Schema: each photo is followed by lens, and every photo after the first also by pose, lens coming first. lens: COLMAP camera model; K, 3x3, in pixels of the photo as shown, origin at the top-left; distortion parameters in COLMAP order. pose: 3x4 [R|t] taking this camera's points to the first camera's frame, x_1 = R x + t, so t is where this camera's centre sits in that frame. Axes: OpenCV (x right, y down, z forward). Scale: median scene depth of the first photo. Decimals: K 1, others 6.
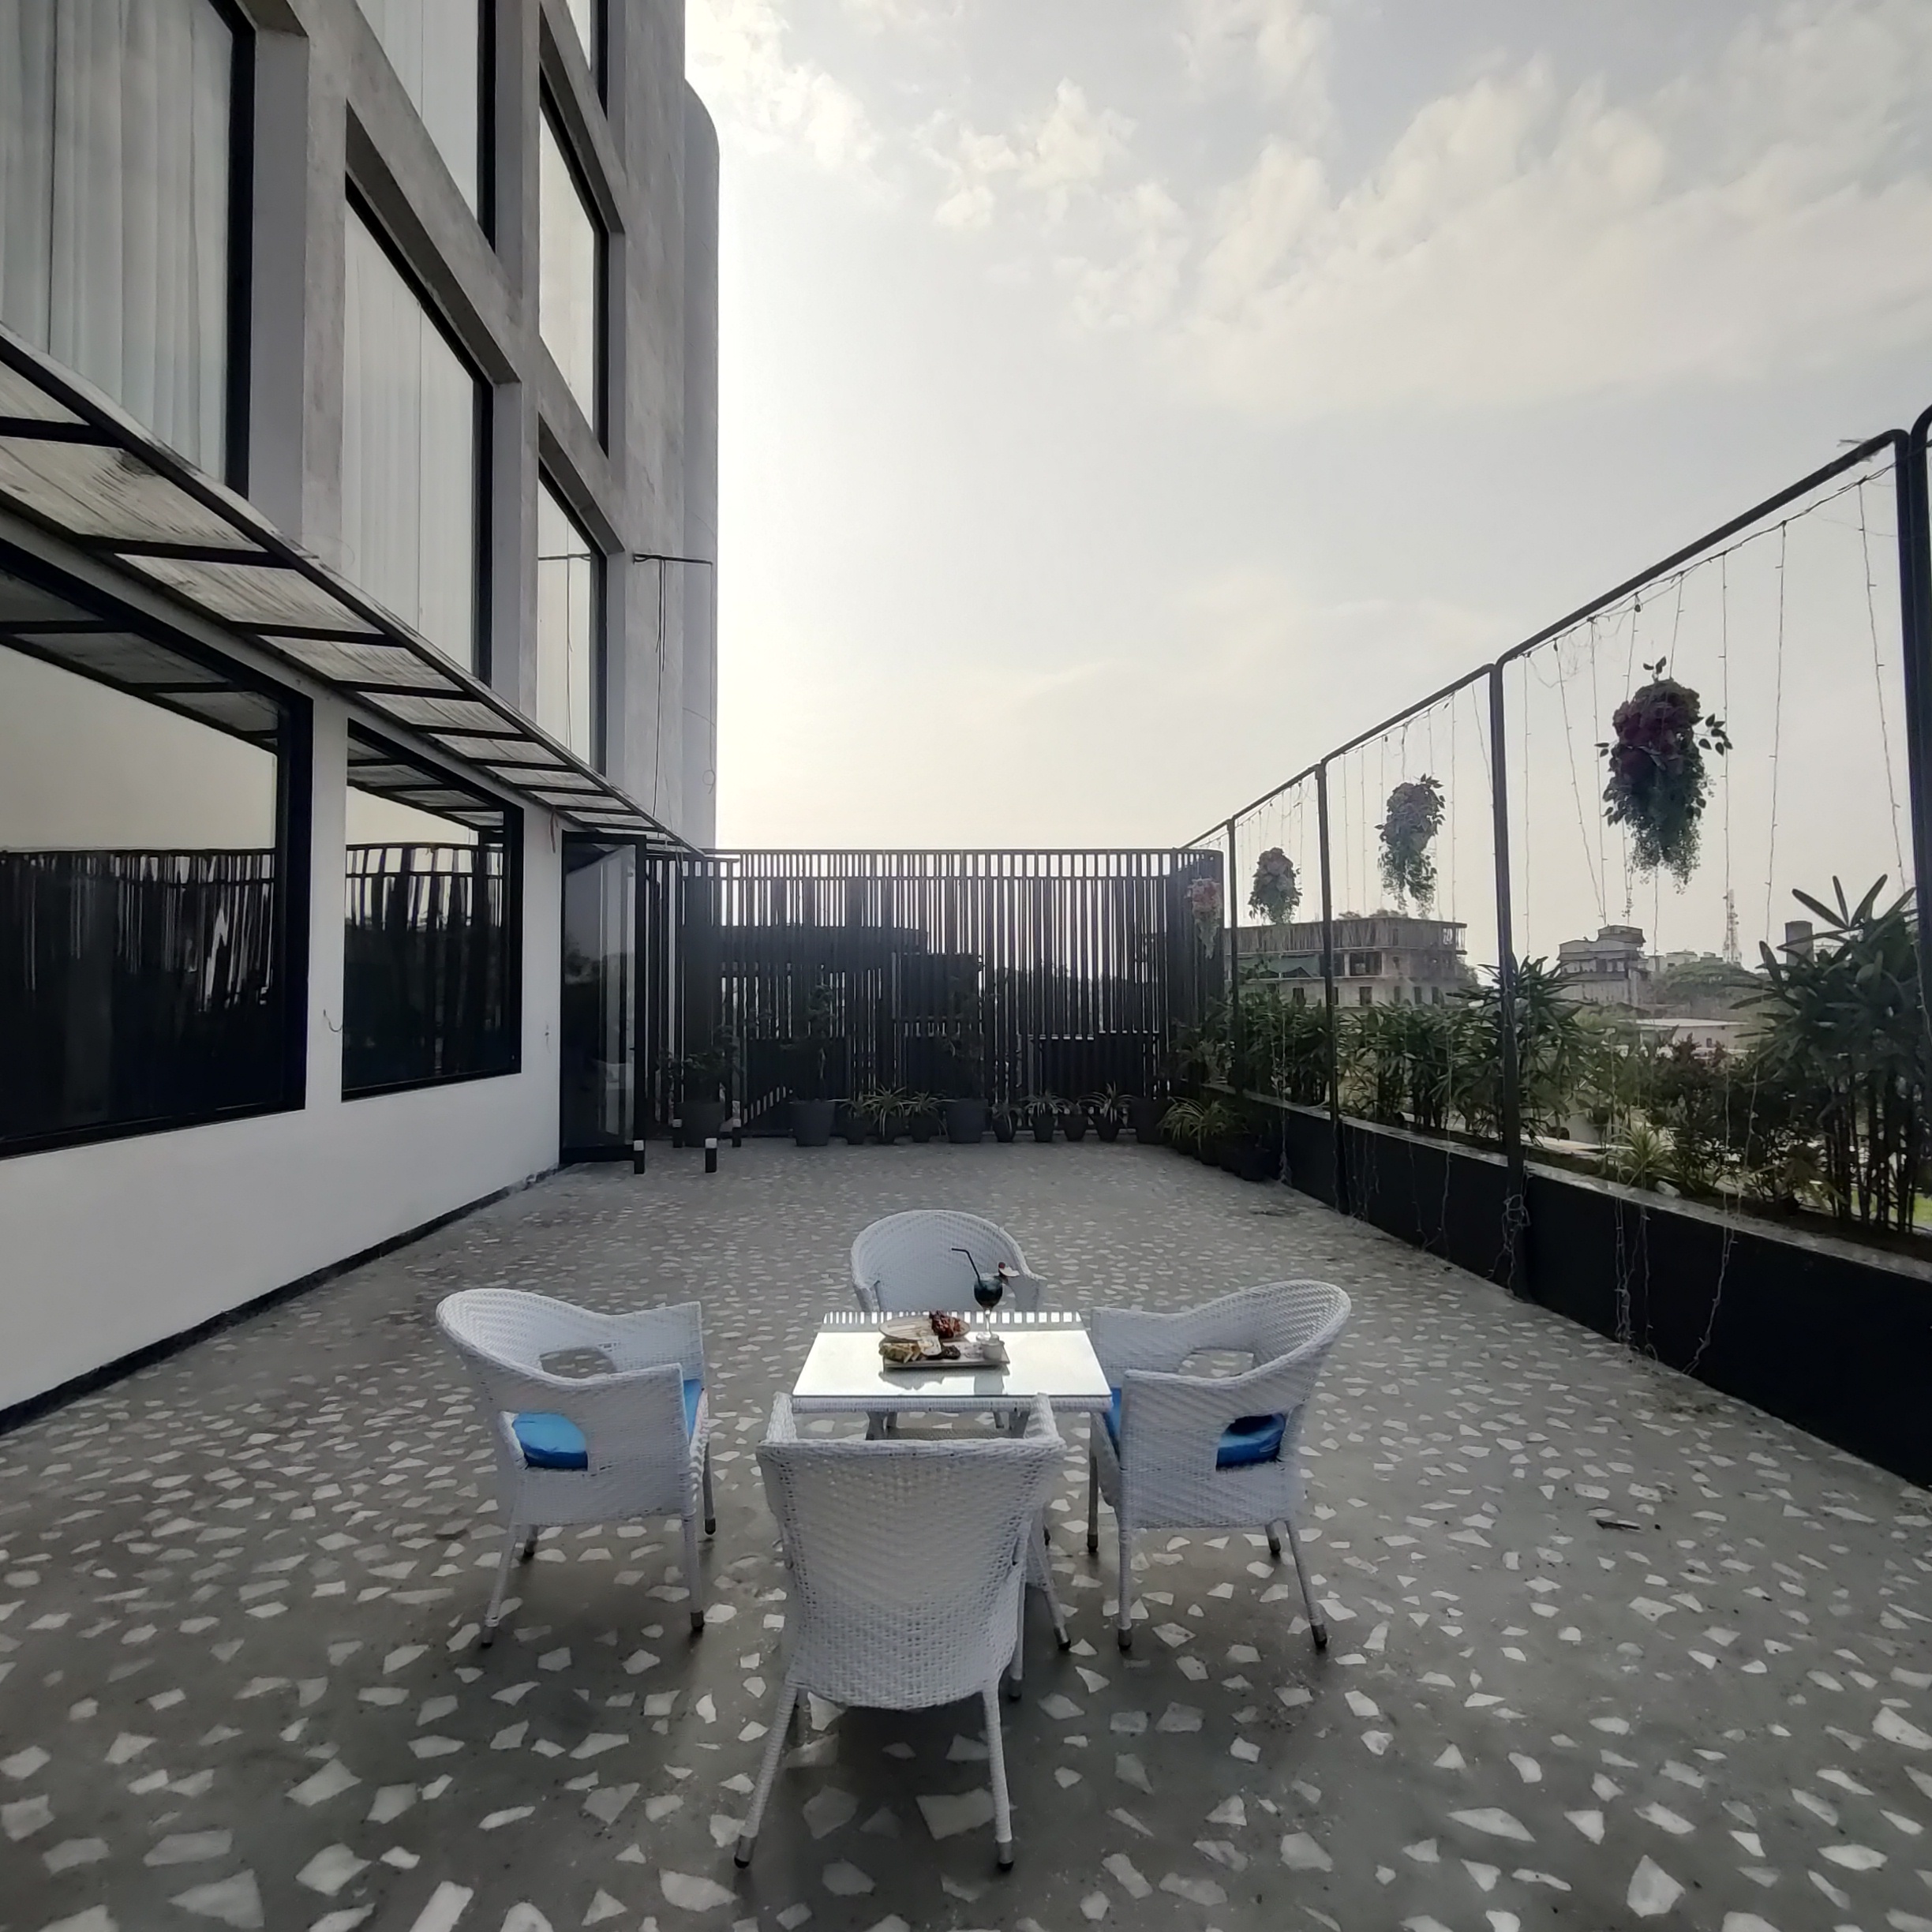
lens RADIAL K [[1154.7, 0, 977.5], [0, 1154.7, 951.4], [0, 0, 1]] dist [0.004734, 0.003087]
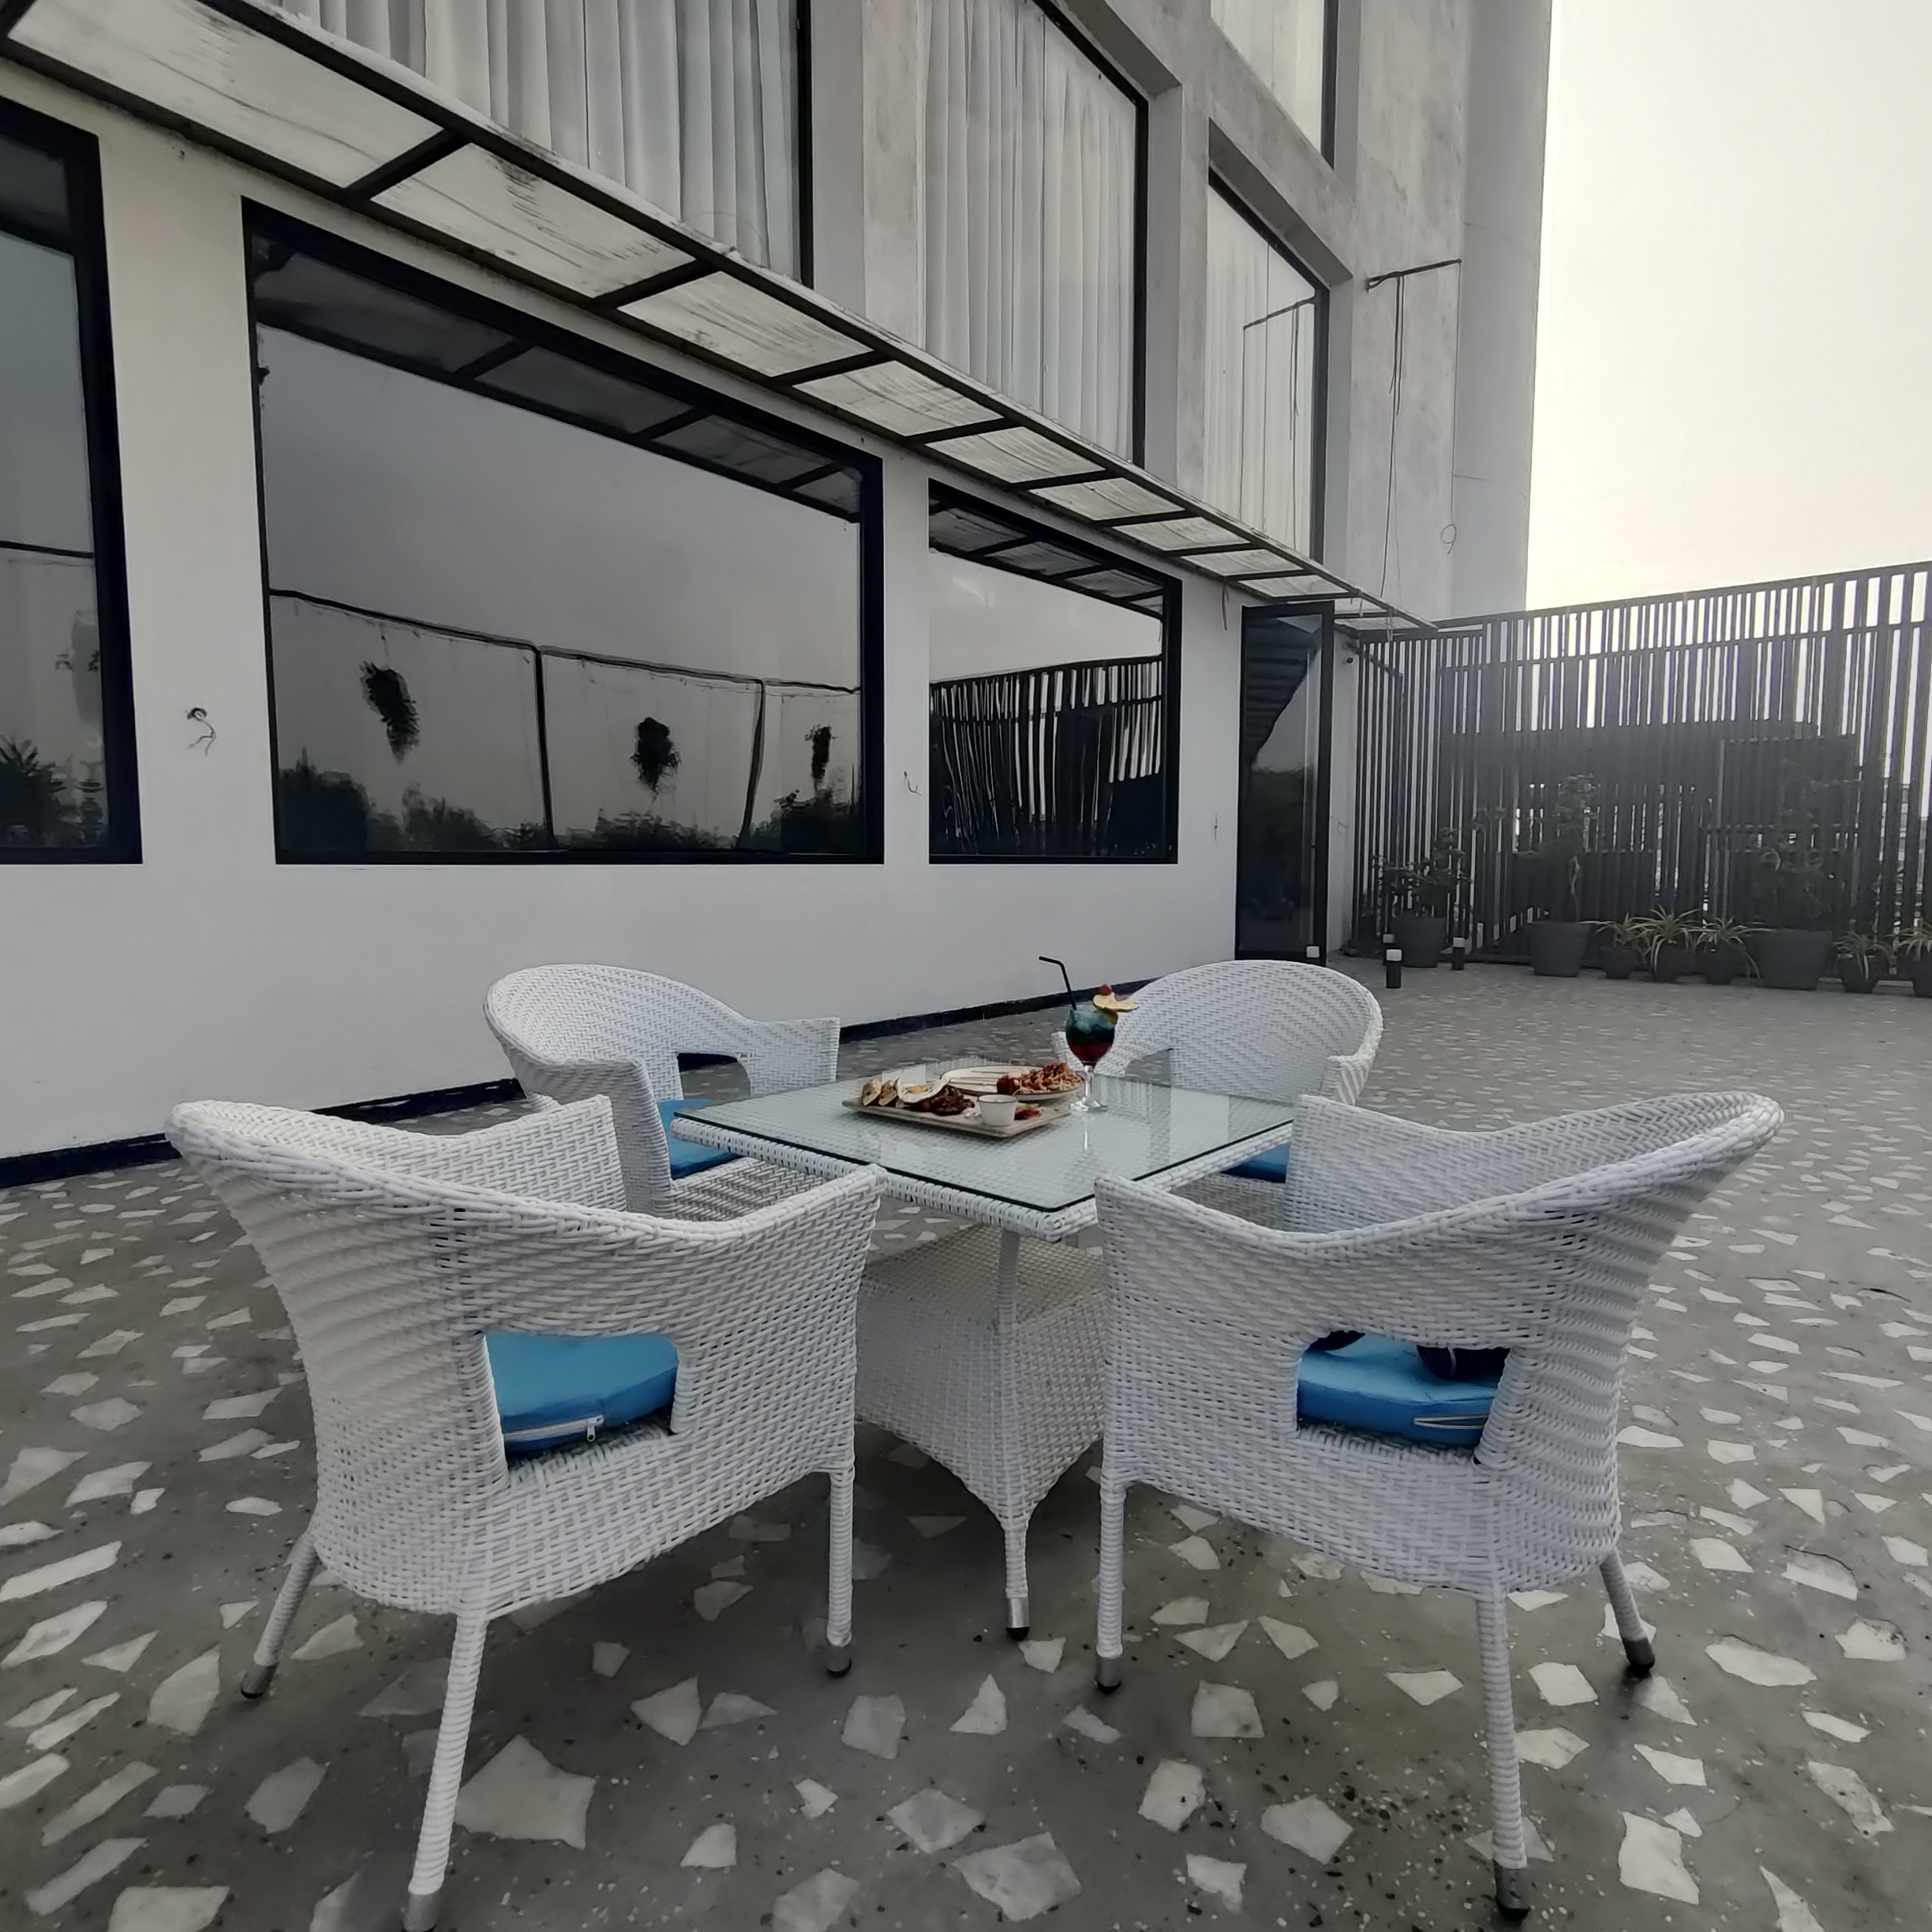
lens RADIAL K [[1154.7, 0, 977.5], [0, 1154.7, 951.4], [0, 0, 1]] dist [0.004734, 0.003087]
pose [[0.752522, 0.059948, -0.655832, 0.159882], [0.025054, 0.992522, 0.119471, 0.082781], [0.658090, -0.106336, 0.745393, 0.240750]]
